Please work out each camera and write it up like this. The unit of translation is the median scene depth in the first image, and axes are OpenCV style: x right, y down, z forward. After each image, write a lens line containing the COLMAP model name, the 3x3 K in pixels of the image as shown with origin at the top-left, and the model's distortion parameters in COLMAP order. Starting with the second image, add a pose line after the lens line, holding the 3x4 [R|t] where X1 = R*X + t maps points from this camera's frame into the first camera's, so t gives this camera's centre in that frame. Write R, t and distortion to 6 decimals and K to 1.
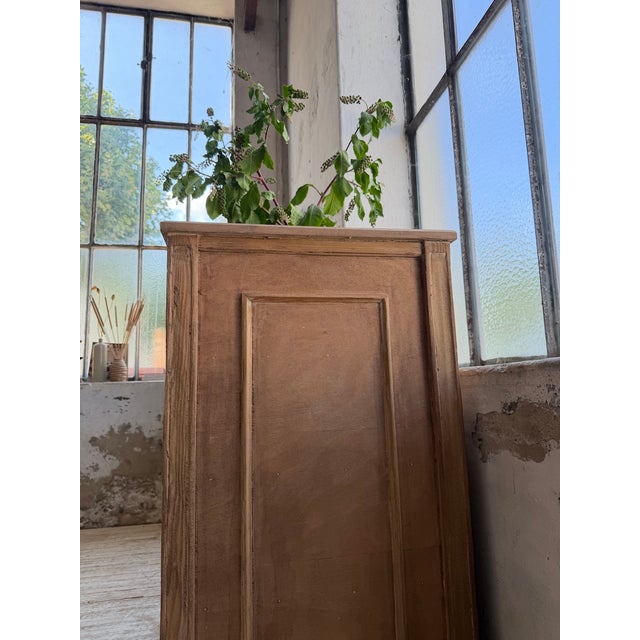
lens RADIAL K [[456.4, 0, 316.6], [0, 456.4, 314.9], [0, 0, 1]] dist [0.029675, -0.047253]
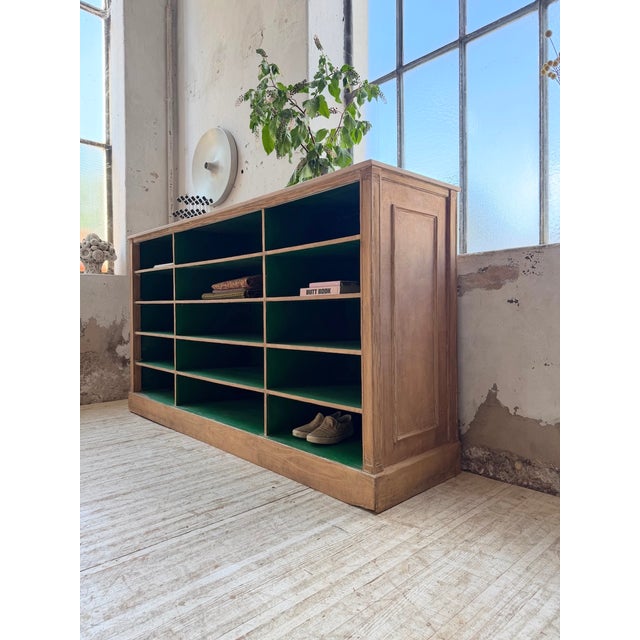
lens RADIAL K [[456.4, 0, 320.7], [0, 456.4, 314.0], [0, 0, 1]] dist [0.029675, -0.047253]
pose [[0.847222, 0.014878, 0.531031, -1.016213], [-0.097016, 0.987131, 0.127125, 0.137419], [-0.522306, -0.159222, 0.837762, -0.381439]]
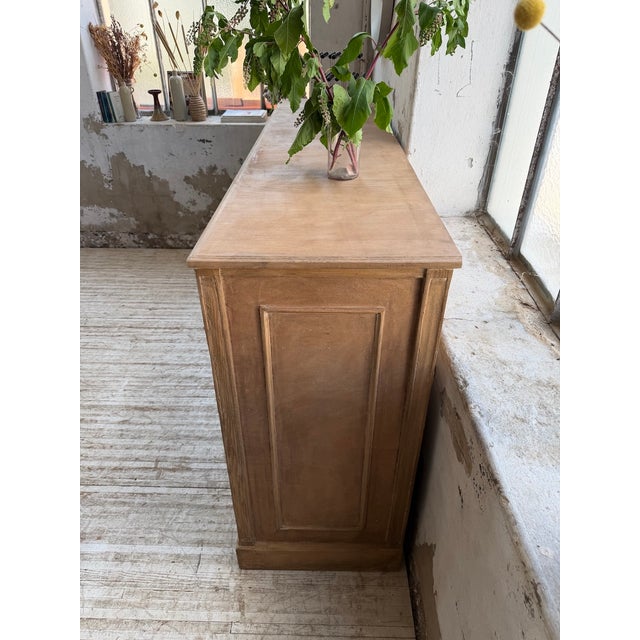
lens RADIAL K [[456.4, 0, 316.6], [0, 456.4, 322.4], [0, 0, 1]] dist [0.029675, -0.047253]
pose [[0.976898, 0.141445, -0.160199, 0.131435], [0.004782, 0.734966, 0.678087, -0.592342], [0.213652, -0.663188, 0.717310, 0.087633]]
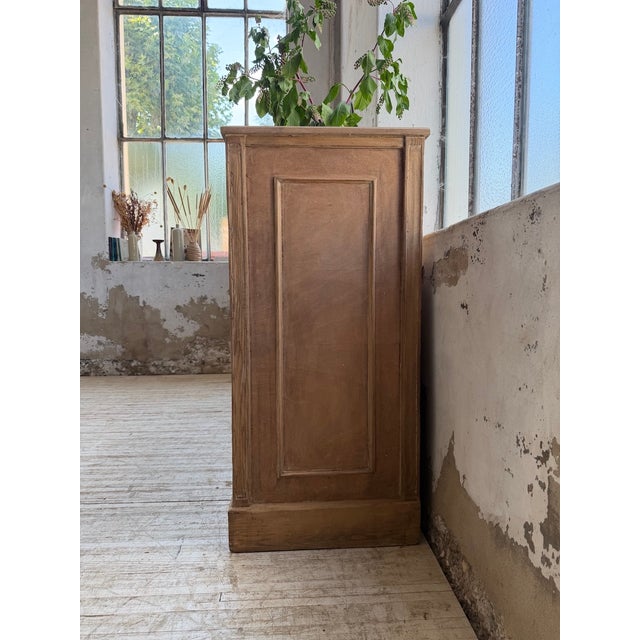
lens RADIAL K [[456.4, 0, 319.1], [0, 456.4, 321.3], [0, 0, 1]] dist [0.029675, -0.047253]
pose [[0.990781, 0.035971, -0.130609, 0.135751], [-0.004101, 0.971625, 0.236490, 0.040536], [0.135410, -0.233774, 0.962816, -0.376541]]
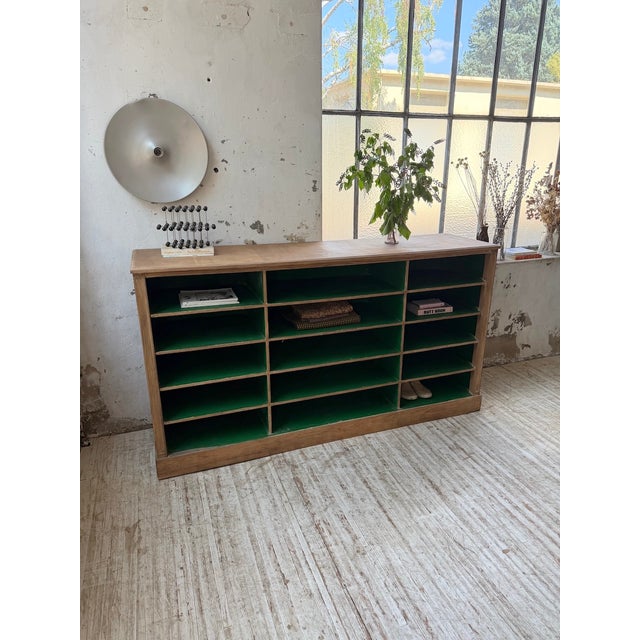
lens RADIAL K [[456.4, 0, 325.0], [0, 456.4, 318.2], [0, 0, 1]] dist [0.029675, -0.047253]
pose [[-0.172925, -0.286408, 0.942373, -2.465928], [-0.152279, 0.953057, 0.261712, -0.267062], [-0.973092, -0.098247, -0.208421, 2.050557]]
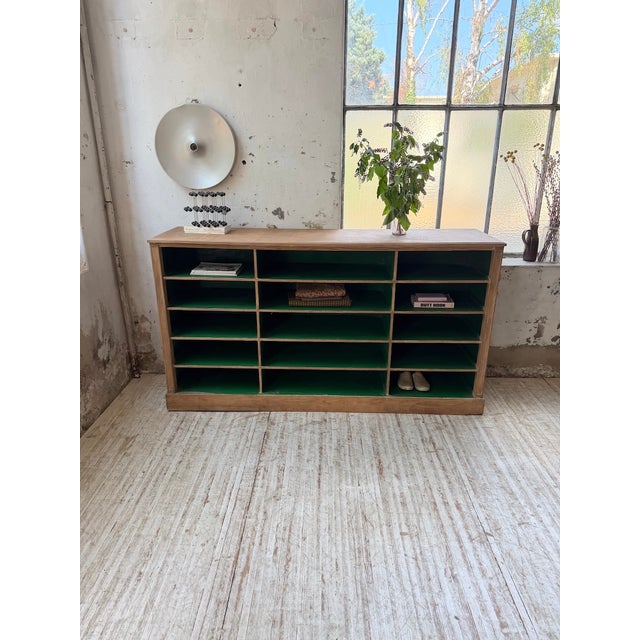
lens RADIAL K [[456.4, 0, 317.7], [0, 456.4, 322.1], [0, 0, 1]] dist [0.029675, -0.047253]
pose [[0.203179, -0.300250, 0.931970, -2.692382], [-0.162567, 0.928269, 0.334499, -0.388541], [-0.965552, -0.219471, 0.139794, 1.185492]]
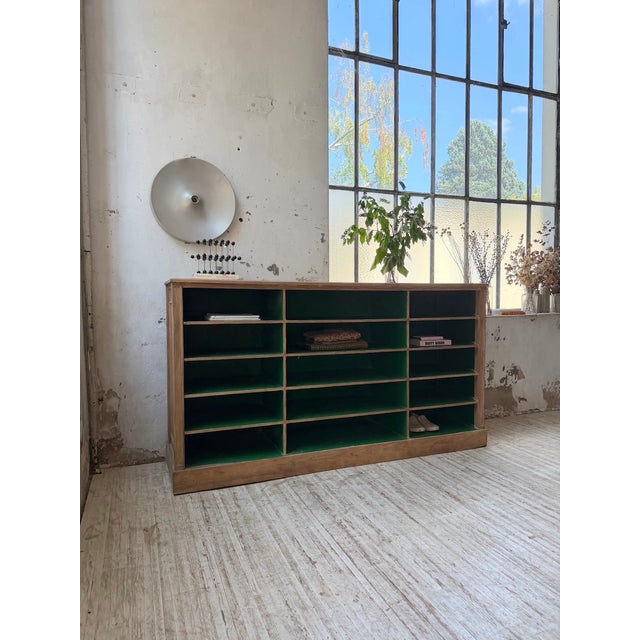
lens RADIAL K [[456.4, 0, 320.2], [0, 456.4, 315.6], [0, 0, 1]] dist [0.029675, -0.047253]
pose [[-0.196631, -0.007500, 0.980449, -2.727944], [-0.143947, 0.989356, -0.021301, 0.254963], [-0.969853, -0.145321, -0.195618, 2.165344]]
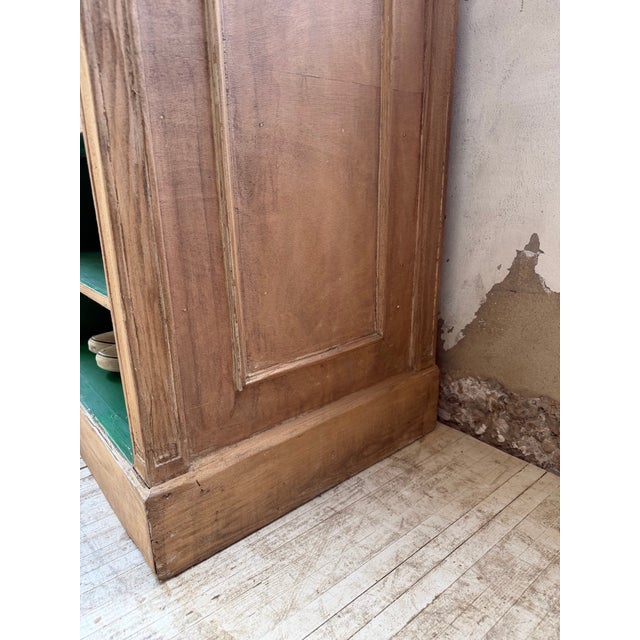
lens RADIAL K [[456.4, 0, 319.2], [0, 456.4, 323.3], [0, 0, 1]] dist [0.029675, -0.047253]
pose [[0.878070, -0.128244, 0.461027, -0.237577], [-0.082389, 0.908519, 0.409640, 0.390917], [-0.471386, -0.397677, 0.787178, 0.181298]]
